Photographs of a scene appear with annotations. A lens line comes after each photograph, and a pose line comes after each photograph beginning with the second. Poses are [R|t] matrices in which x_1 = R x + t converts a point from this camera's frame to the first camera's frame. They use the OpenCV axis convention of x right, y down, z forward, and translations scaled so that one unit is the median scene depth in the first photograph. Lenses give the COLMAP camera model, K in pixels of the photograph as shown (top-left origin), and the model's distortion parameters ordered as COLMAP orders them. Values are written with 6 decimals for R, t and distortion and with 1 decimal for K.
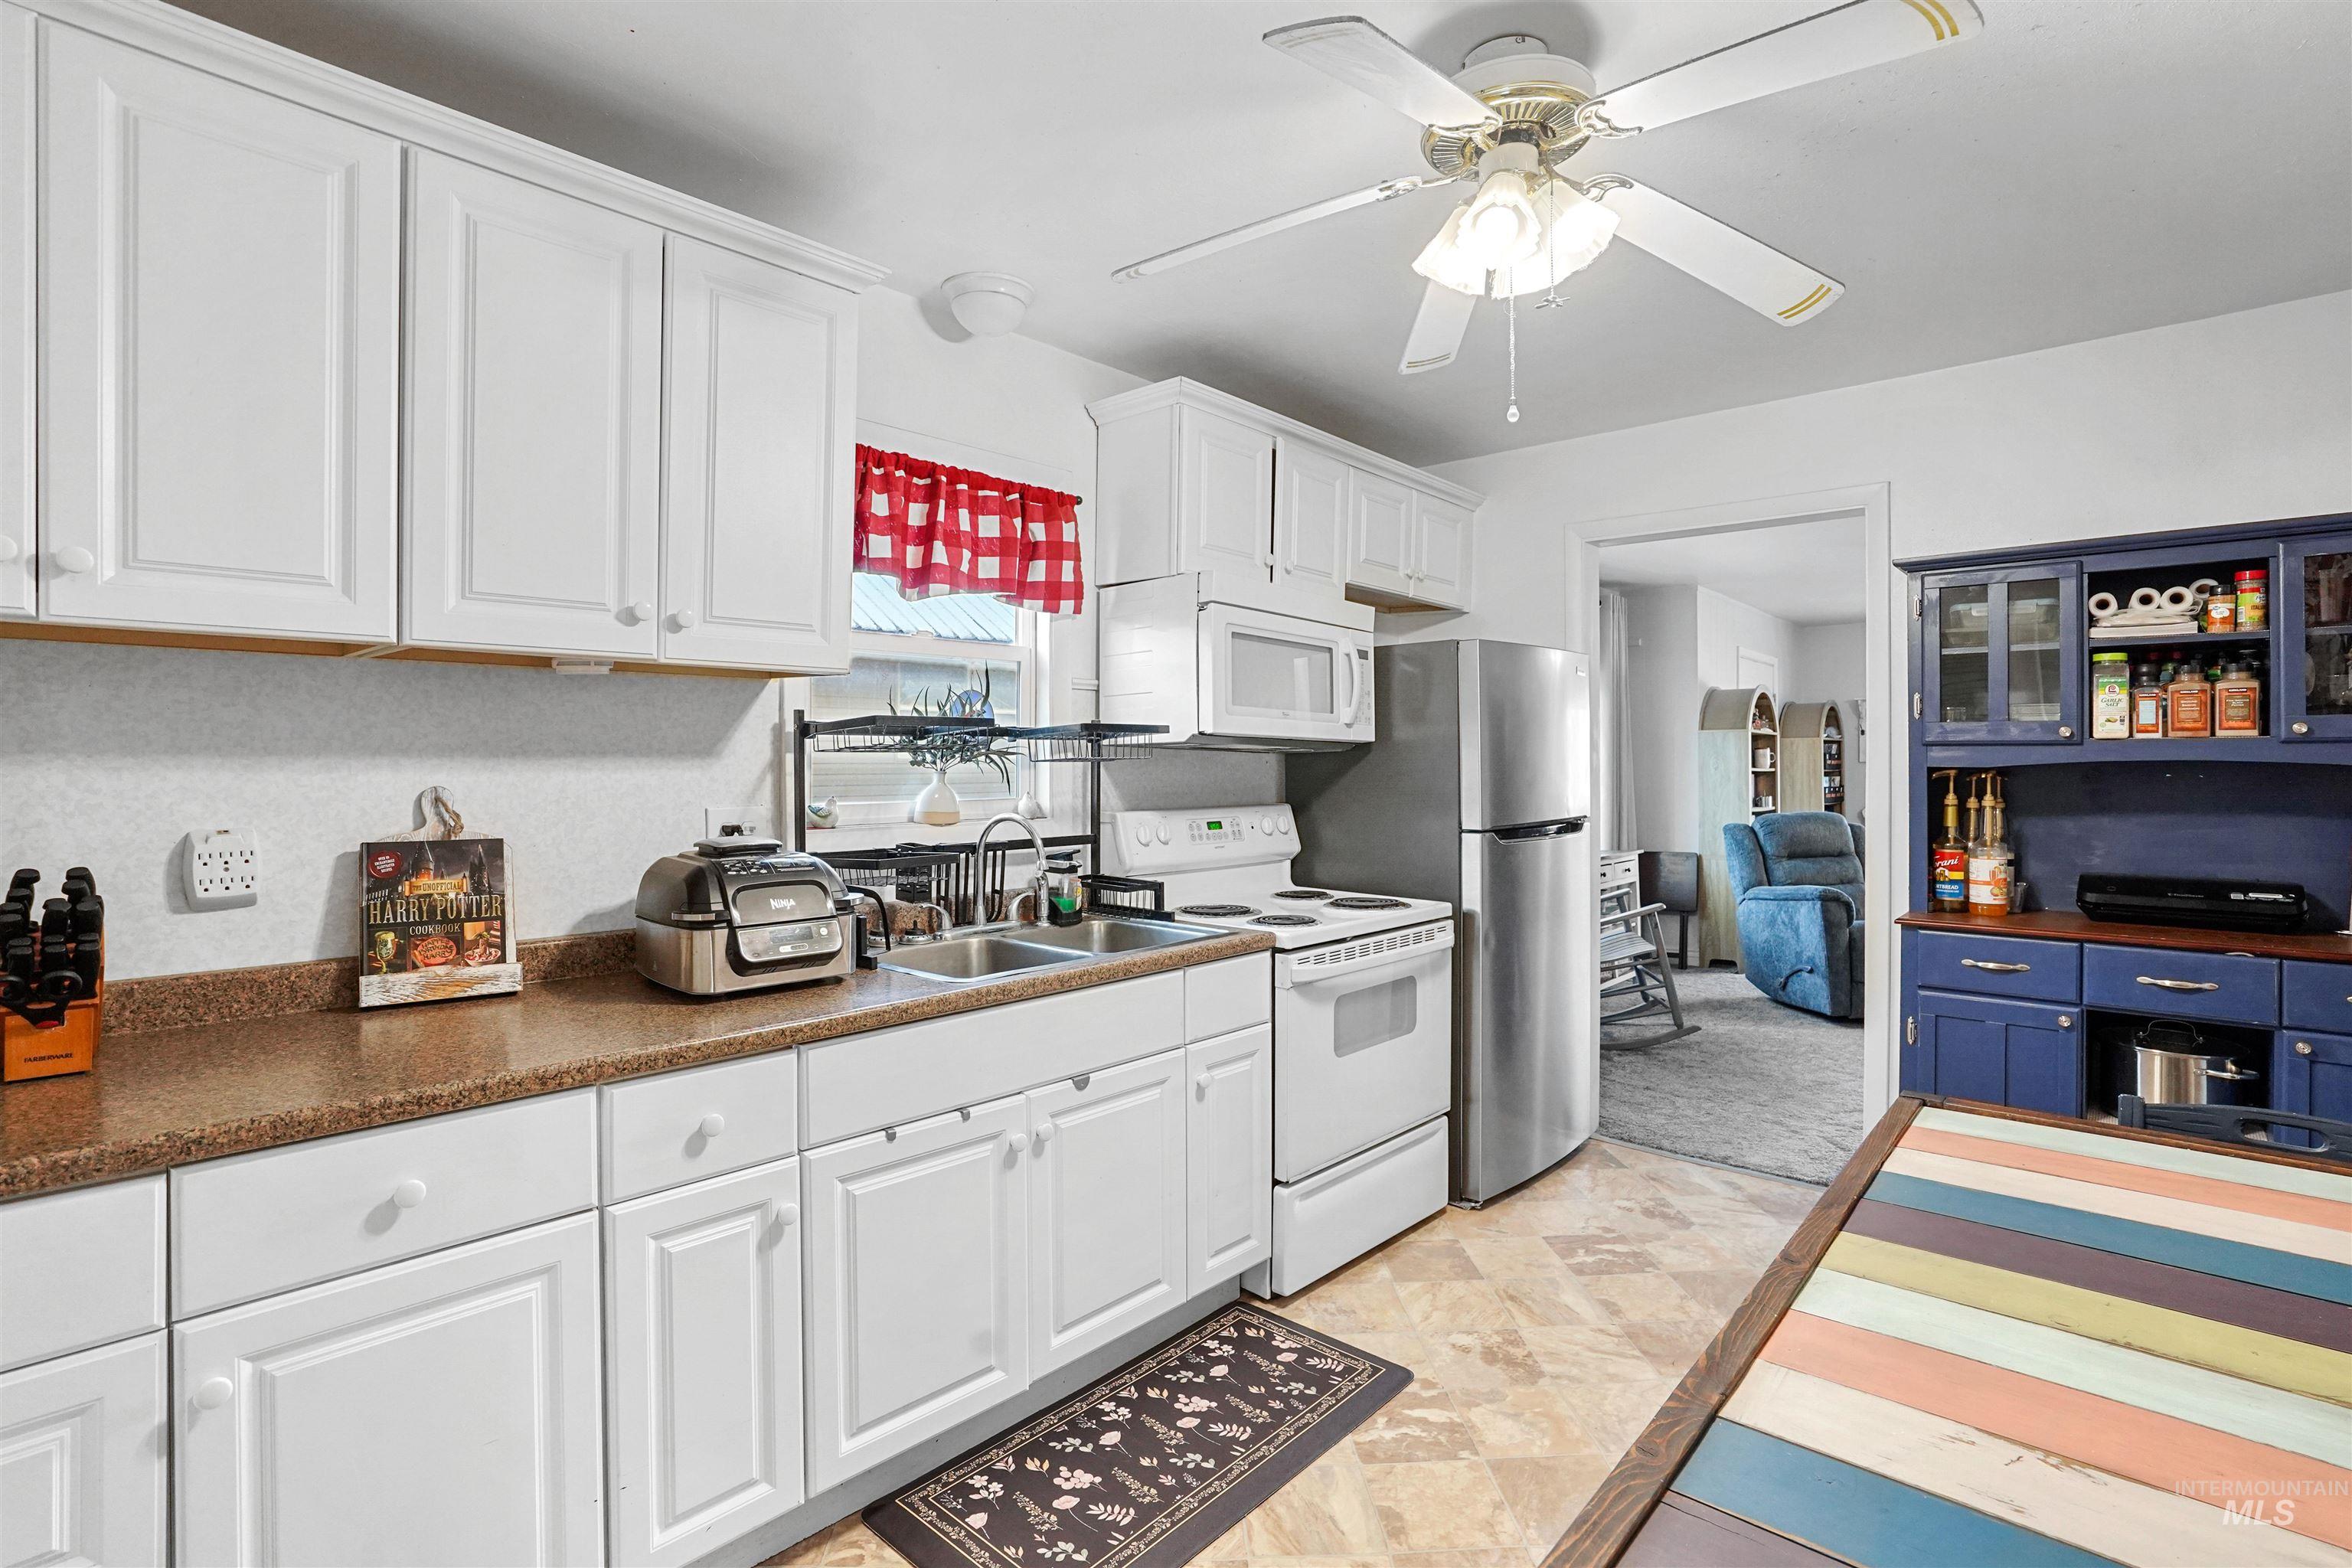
lens RADIAL K [[1107.4, 0, 1173.7], [0, 1107.4, 773.6], [0, 0, 1]] dist [-0.052156, 0.027364]
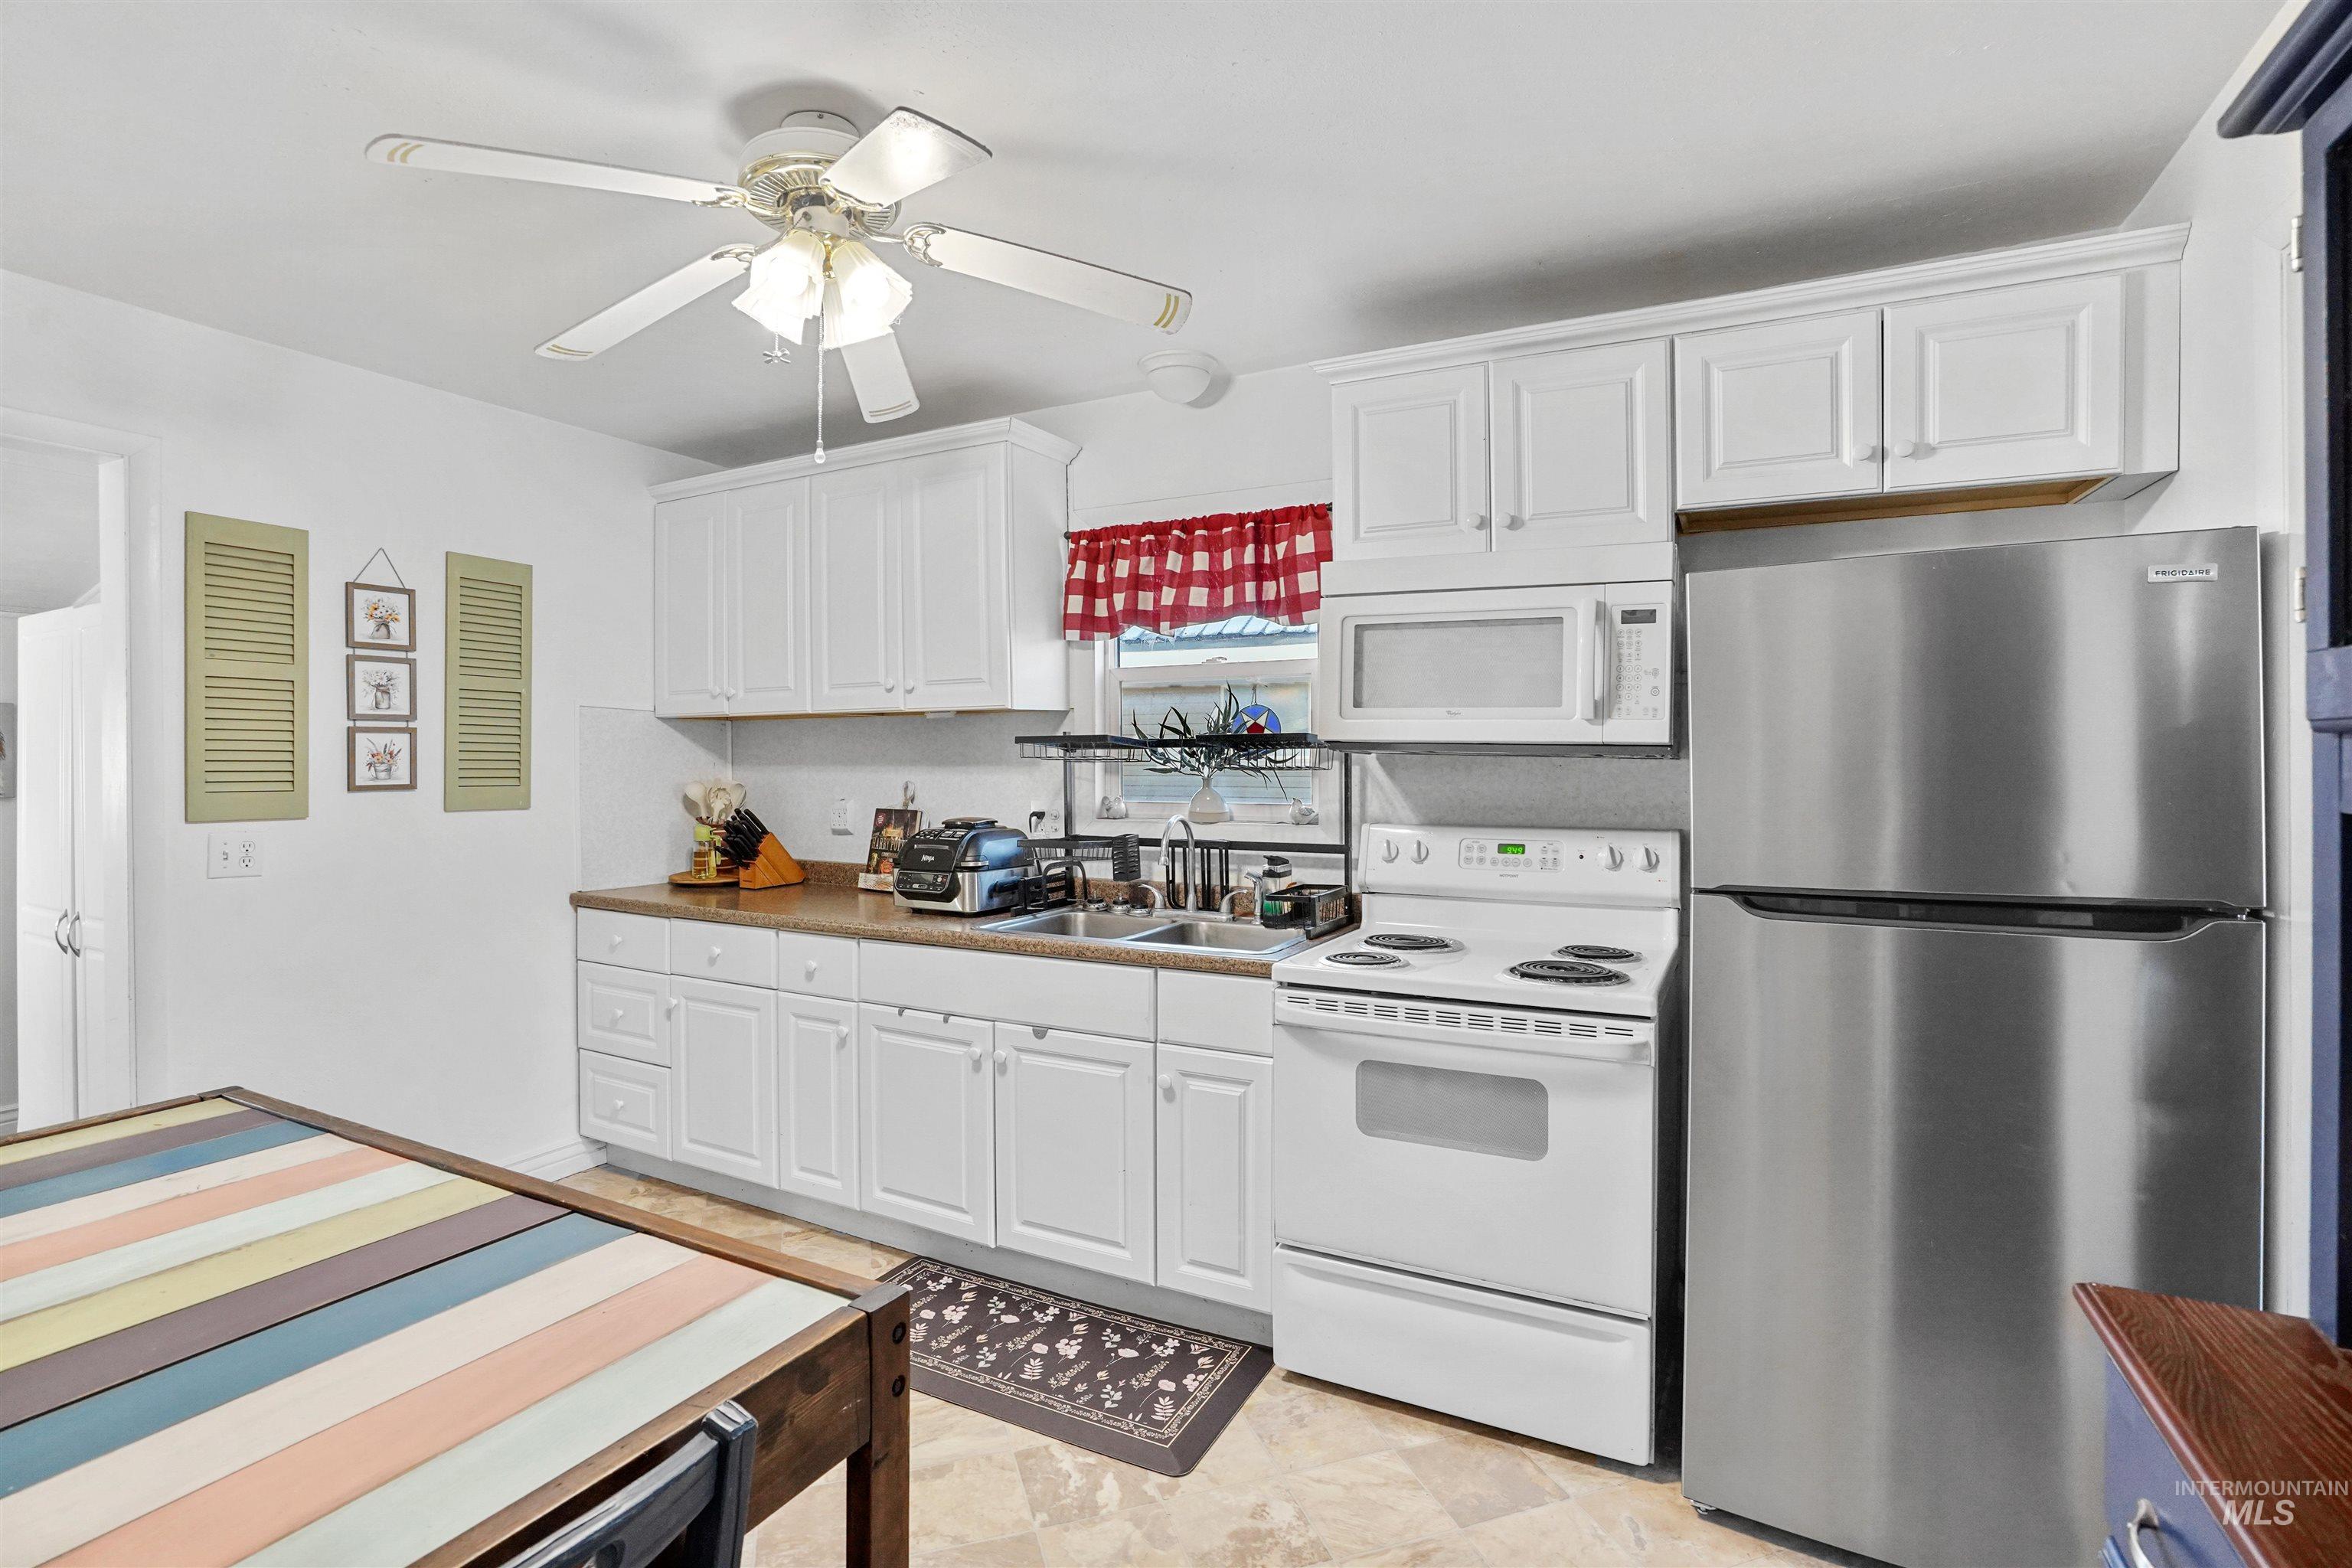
lens RADIAL K [[1107.4, 0, 1173.7], [0, 1107.4, 773.6], [0, 0, 1]] dist [-0.052156, 0.027364]
pose [[0.256295, 0.012188, -0.966522, 1.016167], [-0.008470, 0.999910, 0.010363, -0.019982], [0.966561, 0.005531, 0.256376, 0.738361]]
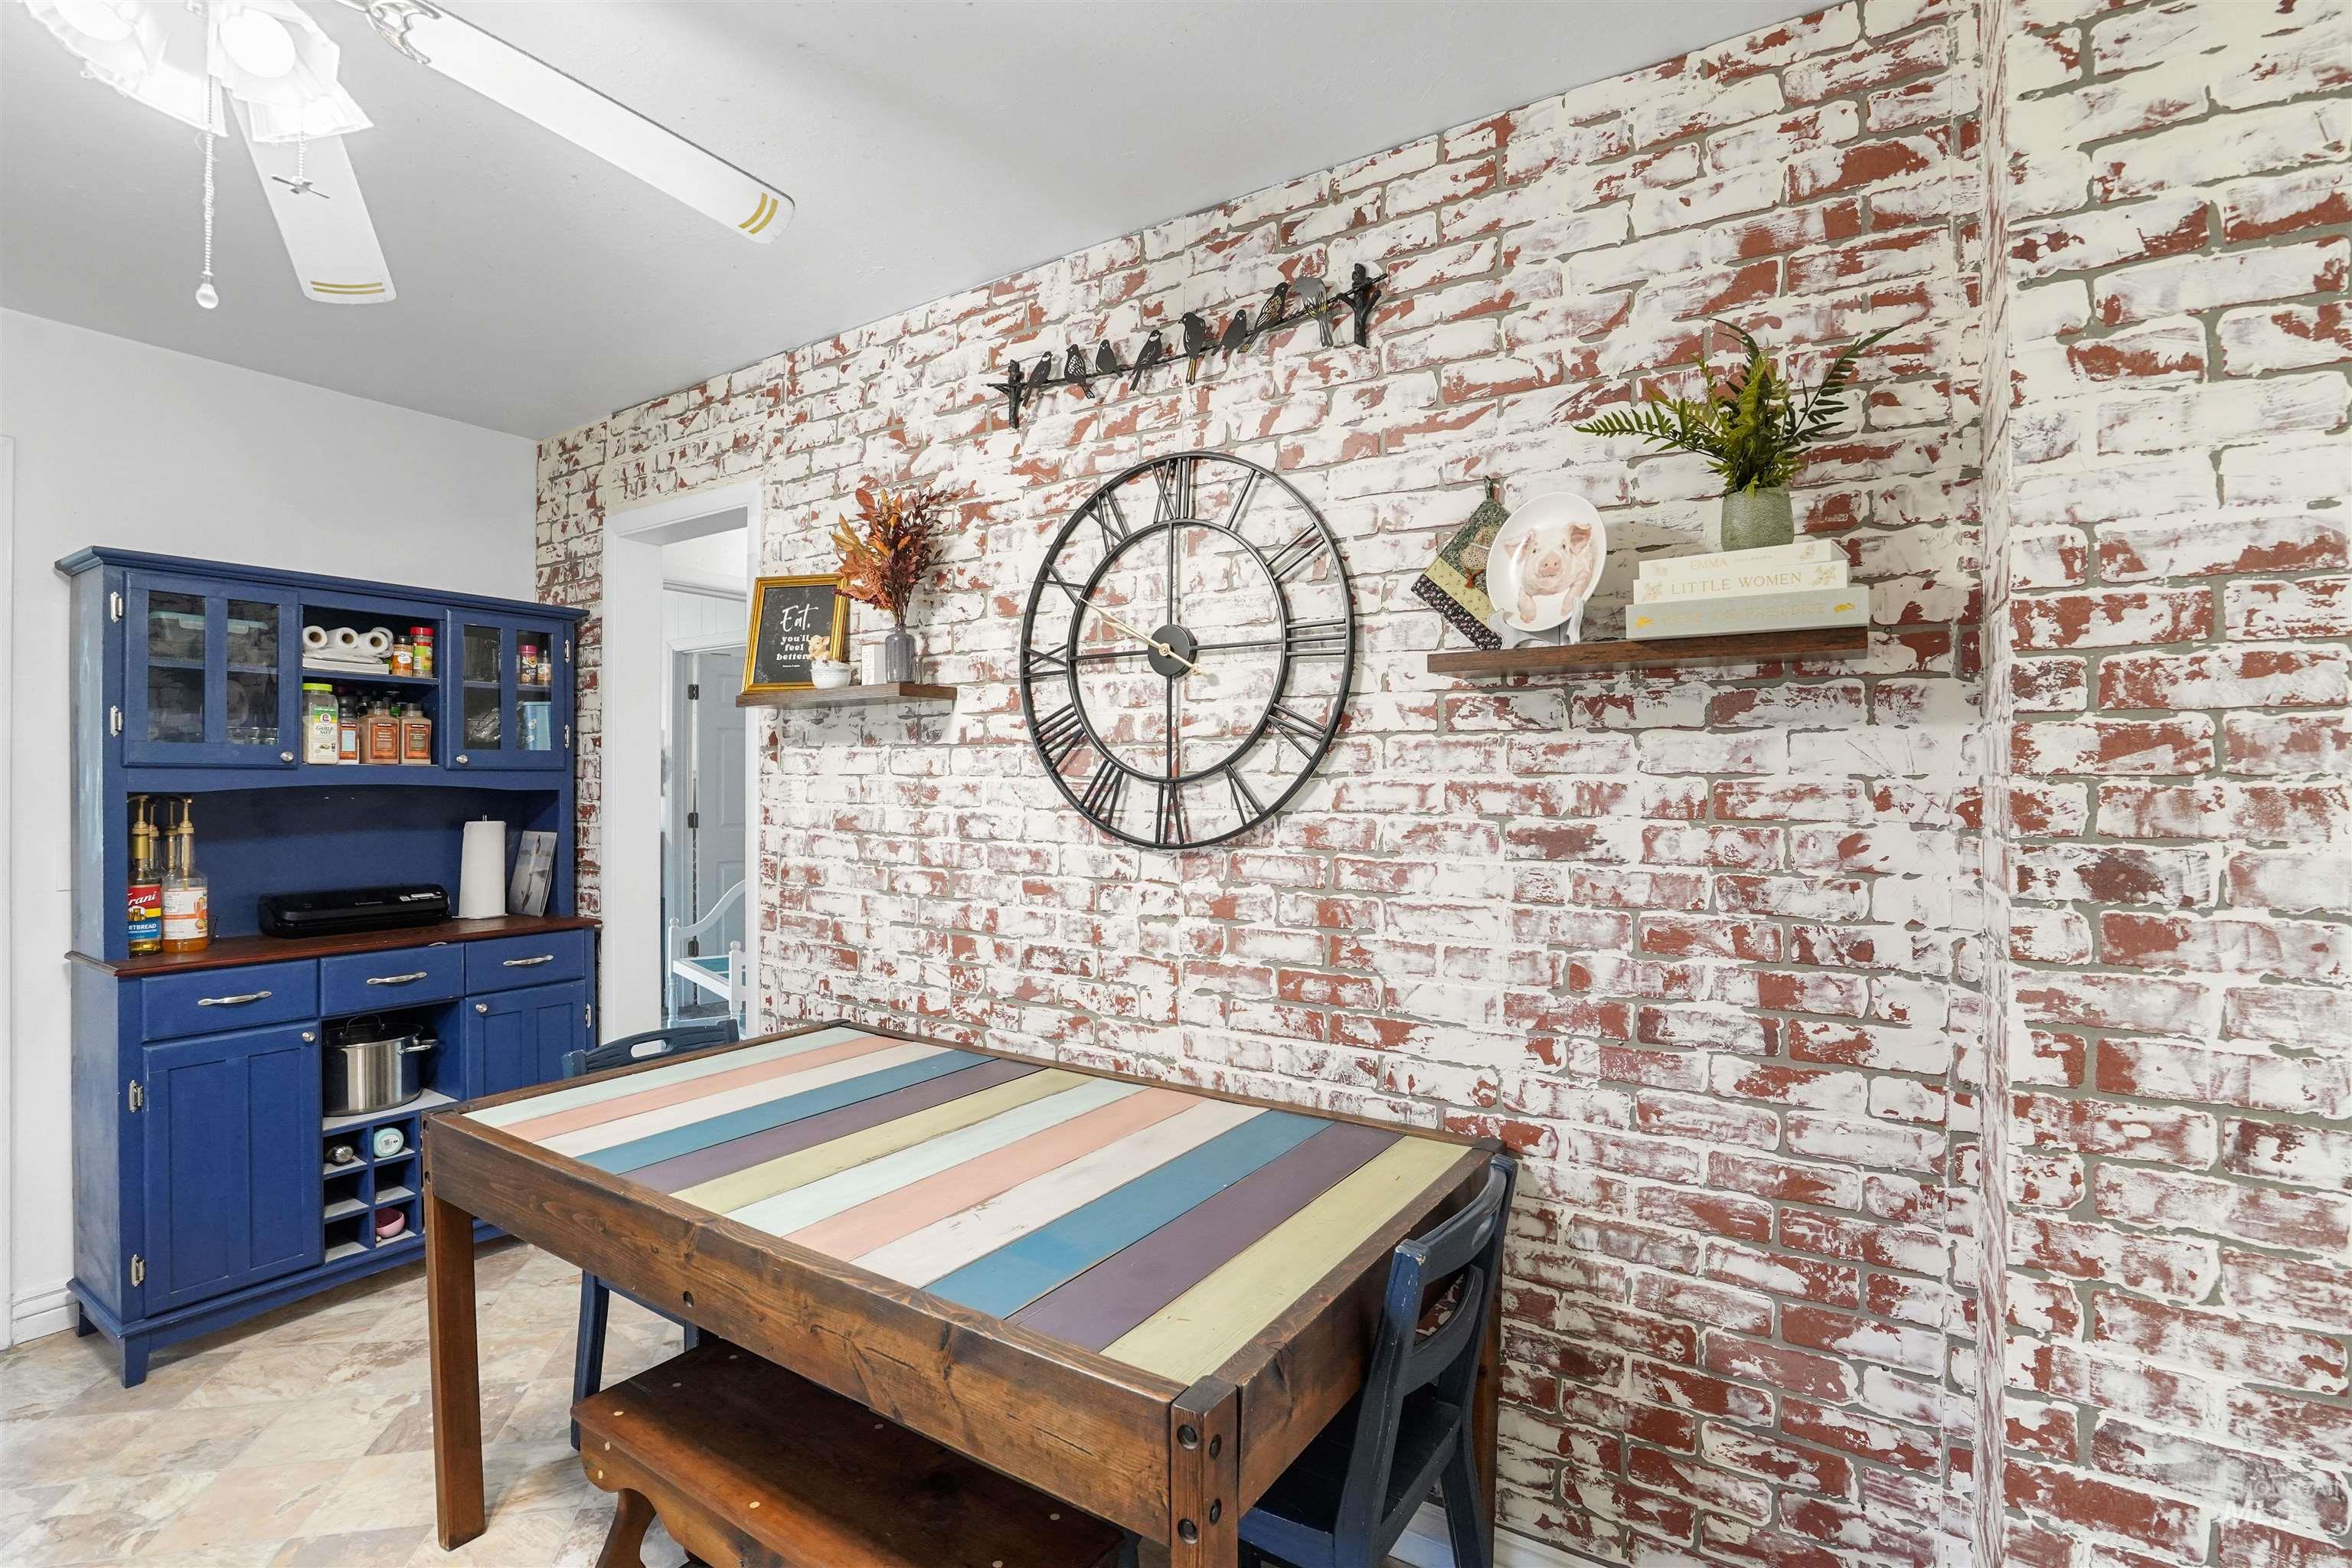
lens RADIAL K [[1107.4, 0, 1173.7], [0, 1107.4, 773.6], [0, 0, 1]] dist [-0.052156, 0.027364]
pose [[-0.143486, 0.009239, 0.989609, -0.323230], [0.011000, 0.999910, -0.007740, -0.005313], [-0.989591, 0.009775, -0.143575, 0.335895]]
